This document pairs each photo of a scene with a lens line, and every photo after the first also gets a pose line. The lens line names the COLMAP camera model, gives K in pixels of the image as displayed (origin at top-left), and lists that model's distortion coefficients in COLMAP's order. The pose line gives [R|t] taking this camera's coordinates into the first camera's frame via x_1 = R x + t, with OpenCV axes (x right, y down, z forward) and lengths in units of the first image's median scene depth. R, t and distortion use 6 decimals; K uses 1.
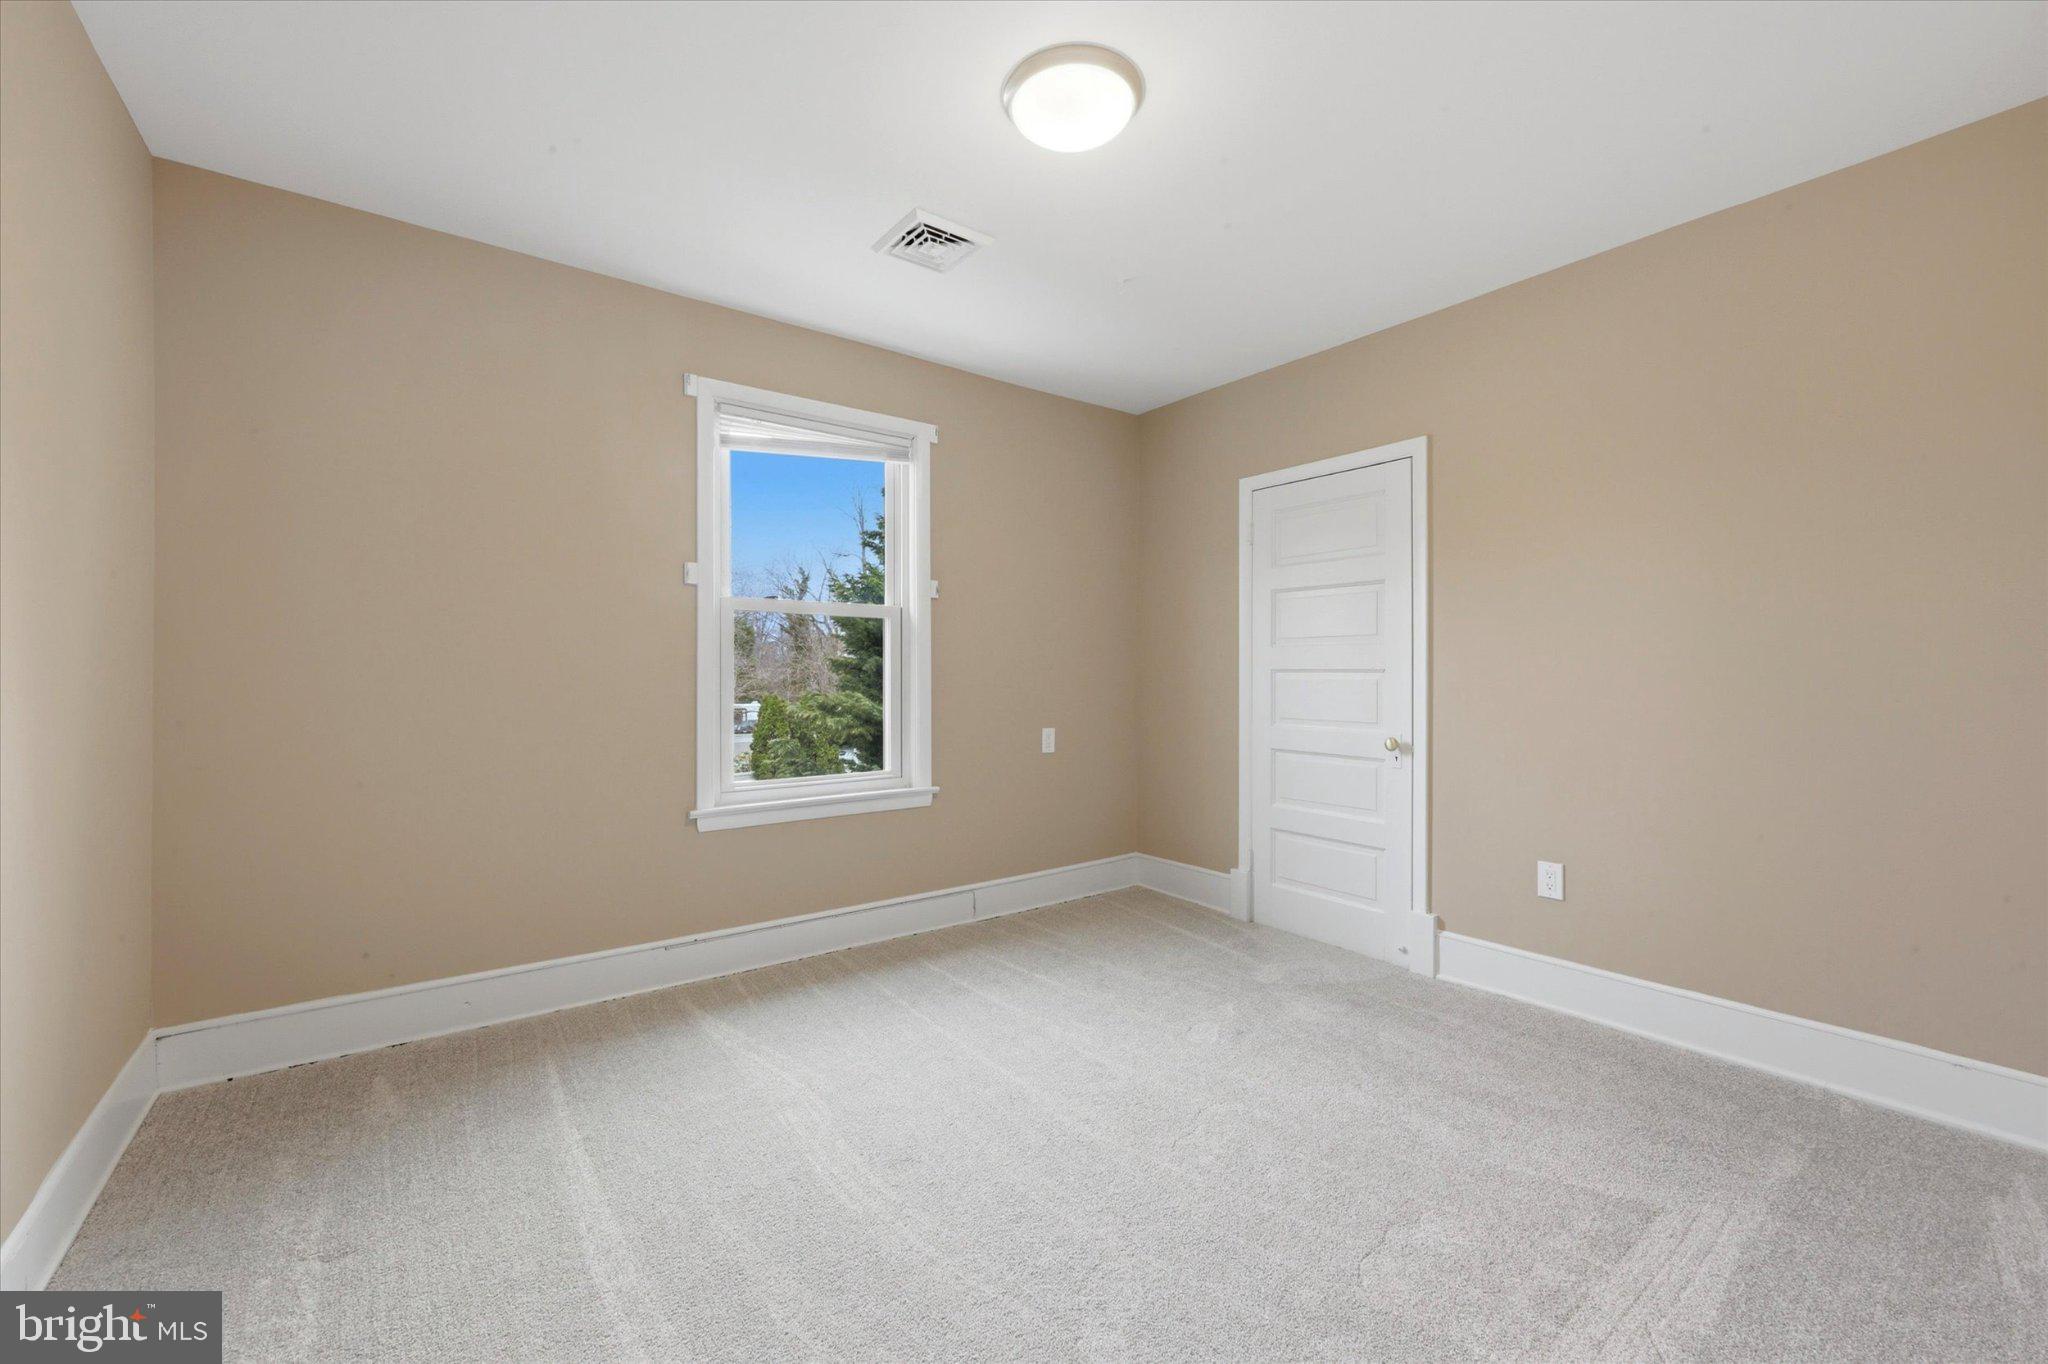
lens RADIAL K [[830.5, 0, 1018.2], [0, 830.5, 683.2], [0, 0, 1]] dist [0.004322, 0.000842]
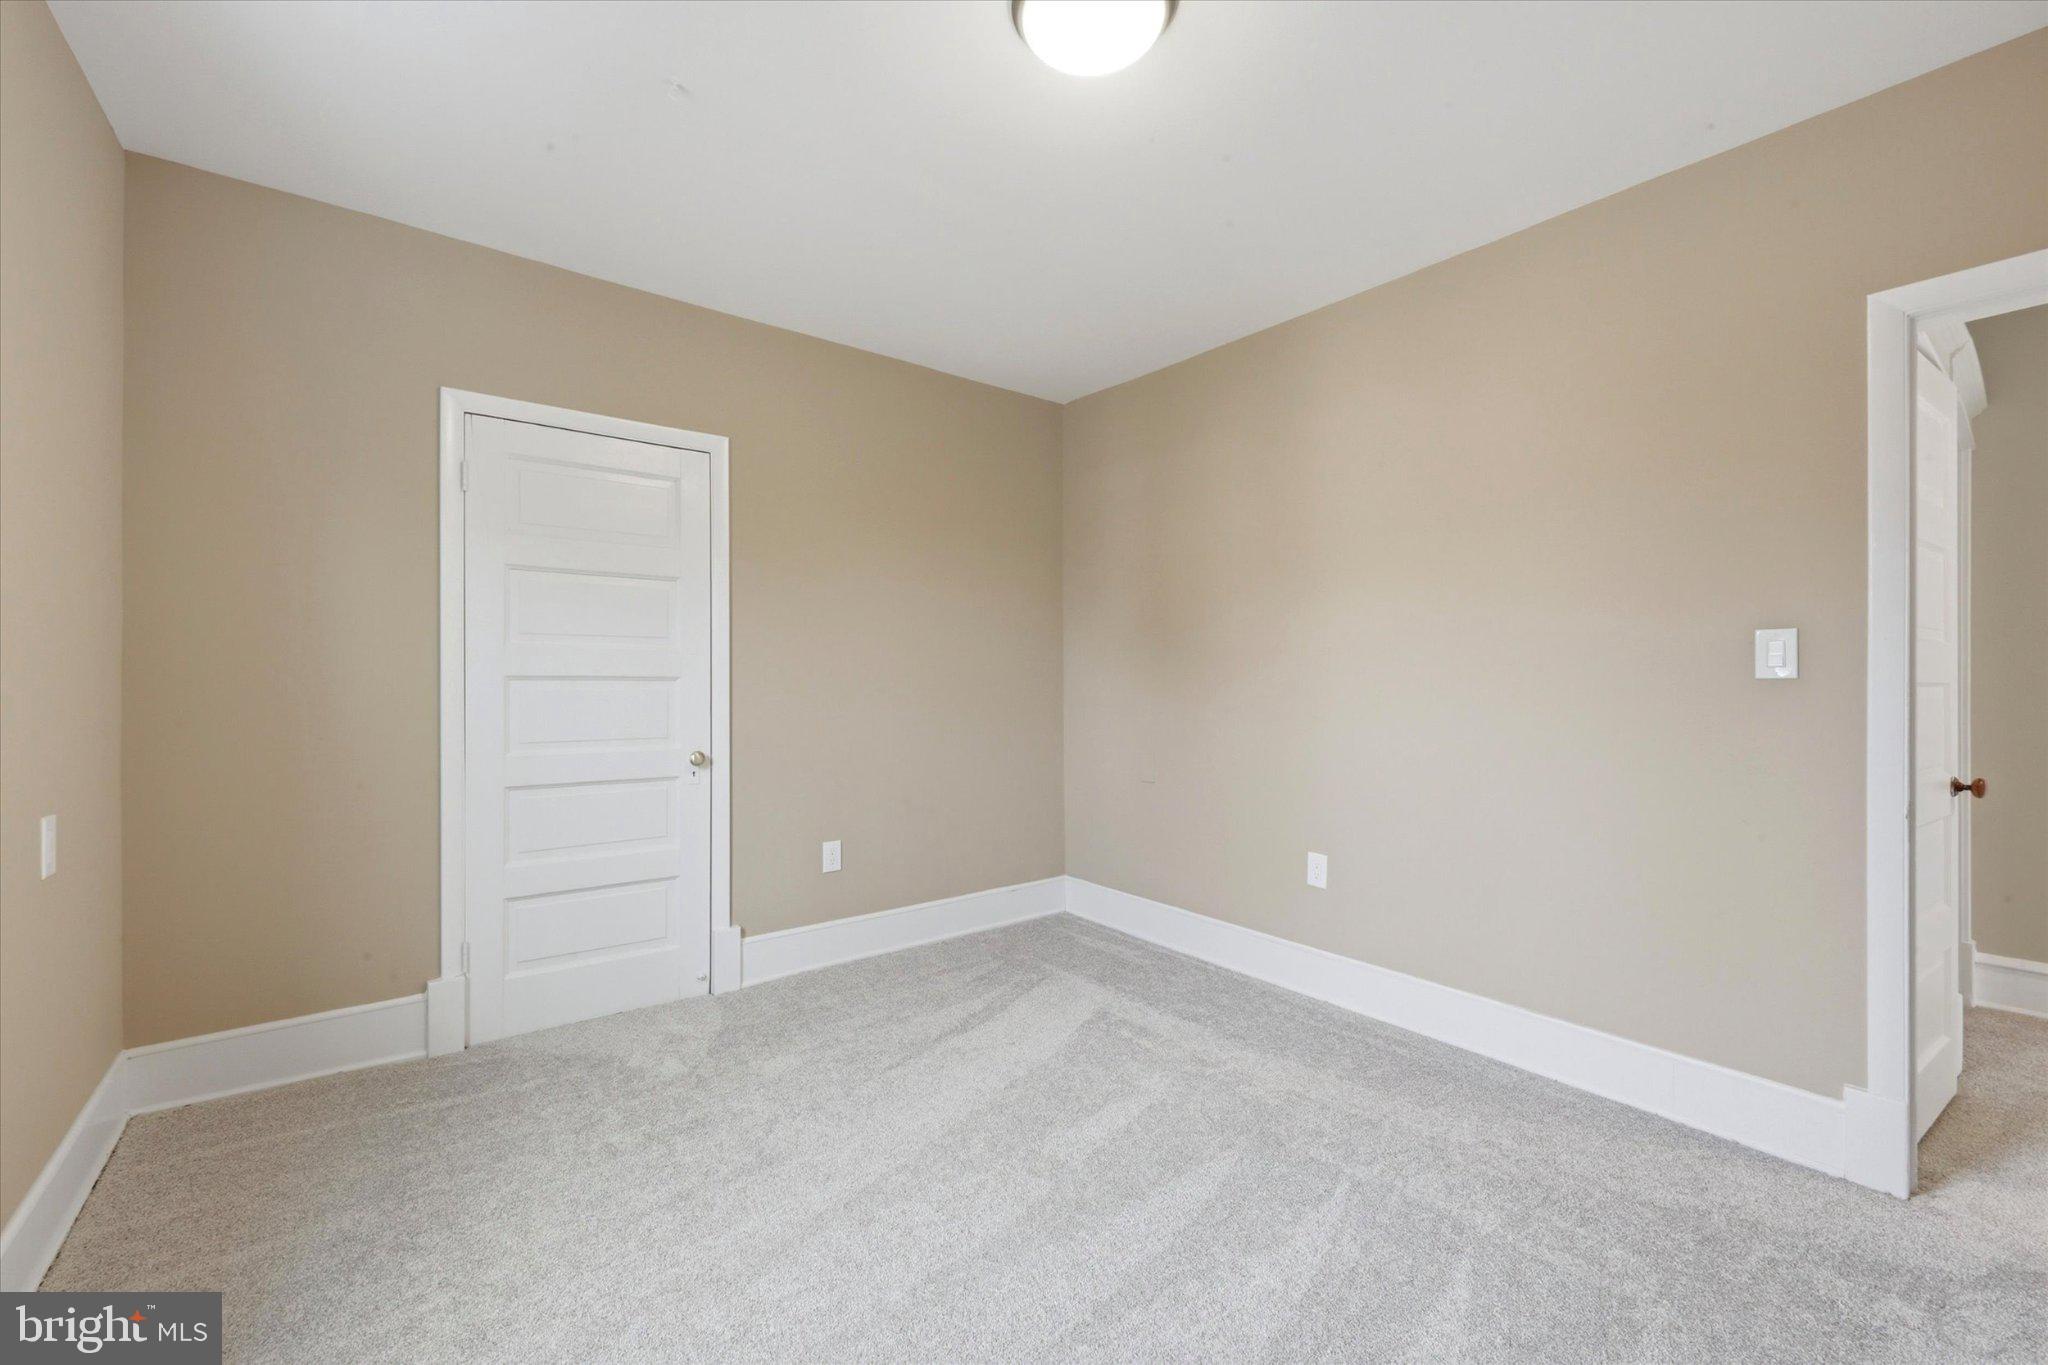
lens RADIAL K [[830.5, 0, 1019.8], [0, 830.5, 683.2], [0, 0, 1]] dist [0.004322, 0.000842]
pose [[-0.009721, -0.004518, 0.999943, -0.474030], [0.011504, 0.999923, 0.004629, -0.009991], [-0.999887, 0.011548, -0.009668, 0.650904]]
